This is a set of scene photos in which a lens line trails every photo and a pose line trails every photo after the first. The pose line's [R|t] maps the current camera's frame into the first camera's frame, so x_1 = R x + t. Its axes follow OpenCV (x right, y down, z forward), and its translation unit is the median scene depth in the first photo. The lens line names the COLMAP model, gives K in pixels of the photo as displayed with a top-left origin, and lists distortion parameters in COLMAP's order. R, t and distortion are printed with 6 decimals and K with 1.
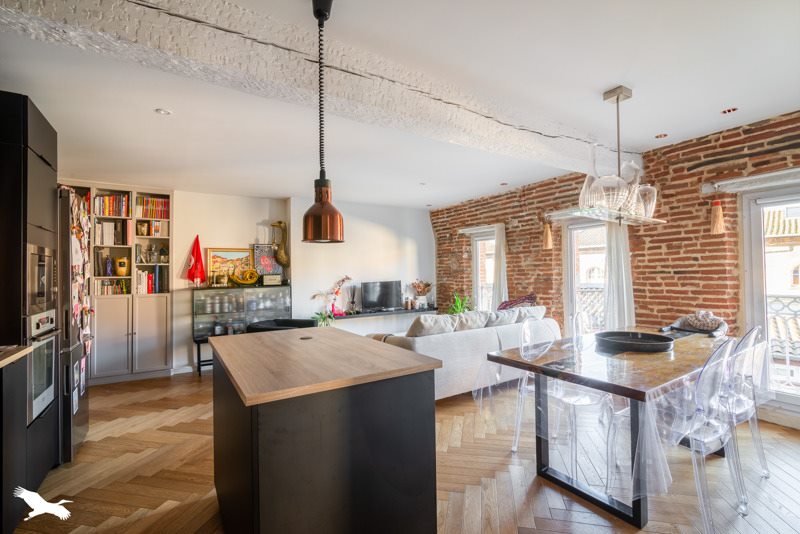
lens RADIAL K [[371.8, 0, 398.2], [0, 371.8, 270.2], [0, 0, 1]] dist [0.002049, -0.000498]
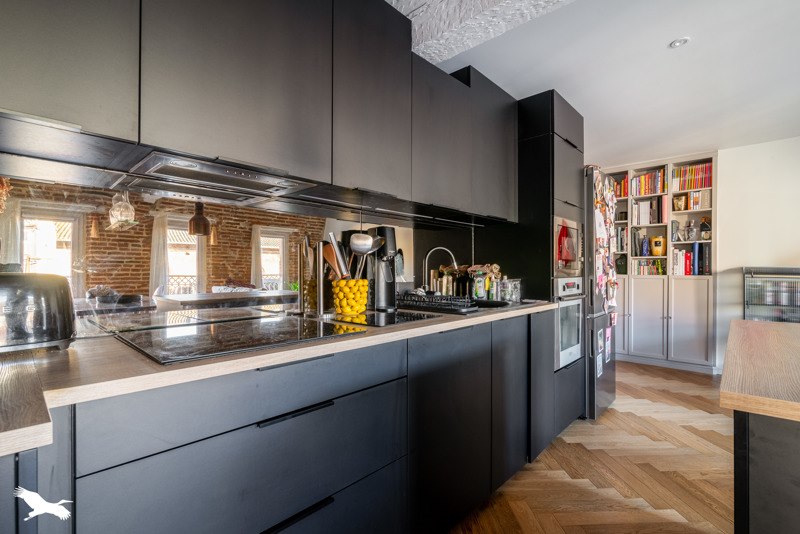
lens RADIAL K [[371.8, 0, 400.8], [0, 371.8, 270.1], [0, 0, 1]] dist [0.002049, -0.000498]
pose [[0.266605, 0.010455, -0.963749, 0.006253], [-0.001813, 0.999945, 0.010346, 0.048676], [0.963804, -0.001011, 0.266609, 0.119469]]
